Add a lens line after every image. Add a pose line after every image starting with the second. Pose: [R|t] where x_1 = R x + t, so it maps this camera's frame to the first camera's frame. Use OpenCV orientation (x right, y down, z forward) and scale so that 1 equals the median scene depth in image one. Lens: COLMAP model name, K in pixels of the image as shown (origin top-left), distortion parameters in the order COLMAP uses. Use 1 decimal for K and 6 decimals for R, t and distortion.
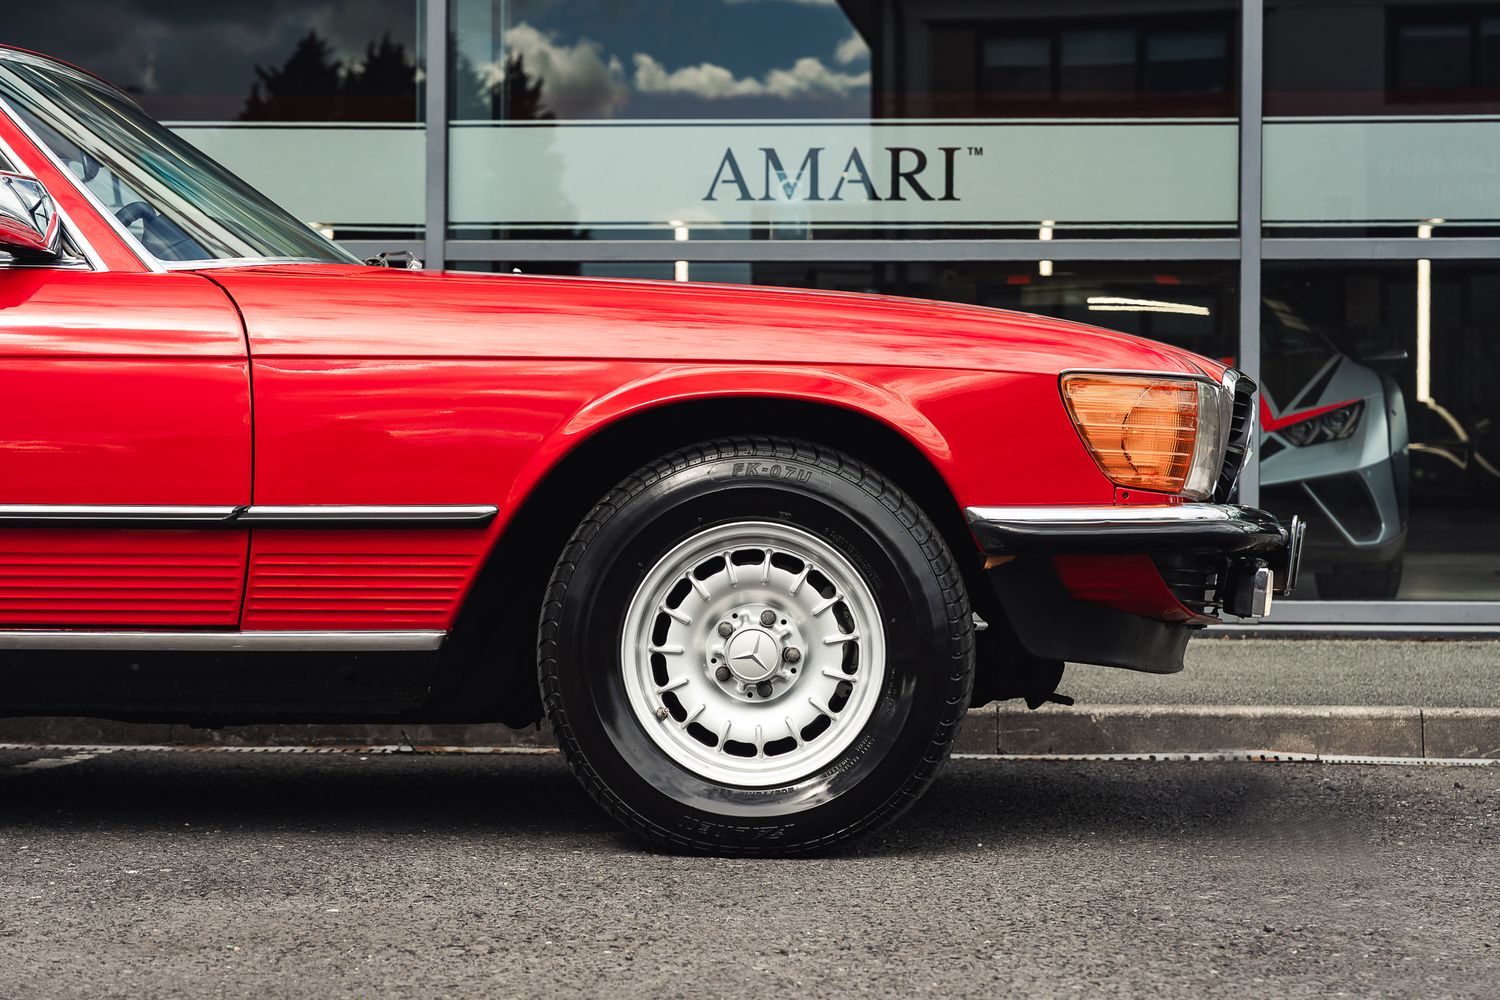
lens RADIAL K [[2844.9, 0, 762.7], [0, 2844.9, 503.0], [0, 0, 1]] dist [0.003192, 0.000000]
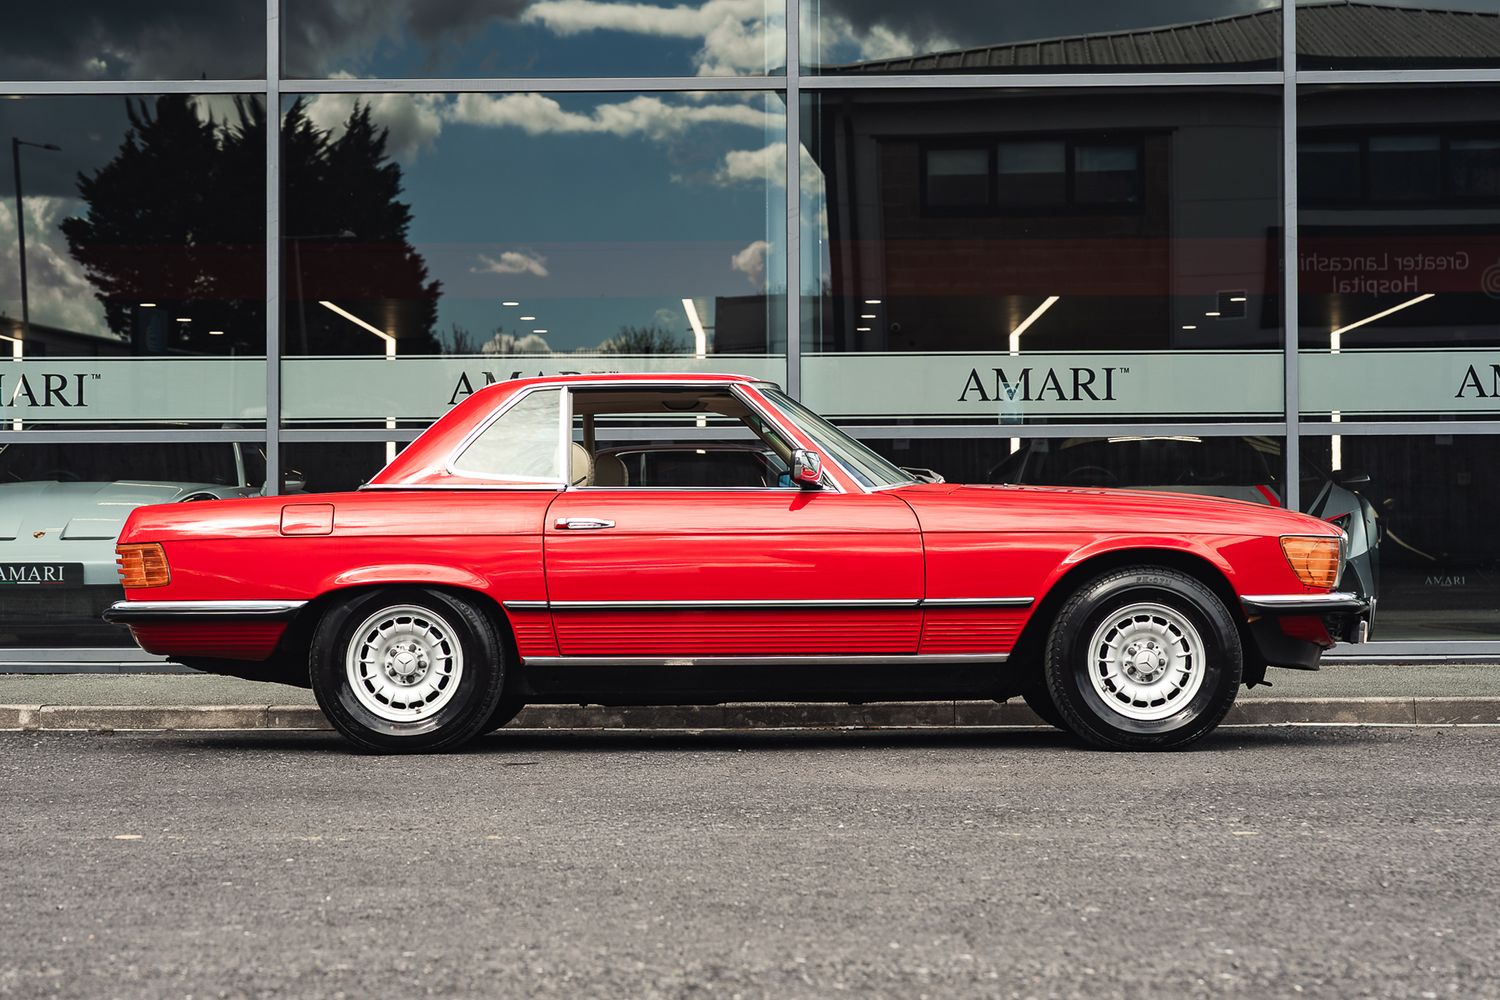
lens RADIAL K [[2844.9, 0, 772.0], [0, 2844.9, 542.1], [0, 0, 1]] dist [0.003192, 0.000000]
pose [[0.998254, -0.012324, 0.057771, -0.278784], [0.012911, 0.999869, -0.009800, -0.013427], [-0.057643, 0.010529, 0.998282, -0.778700]]
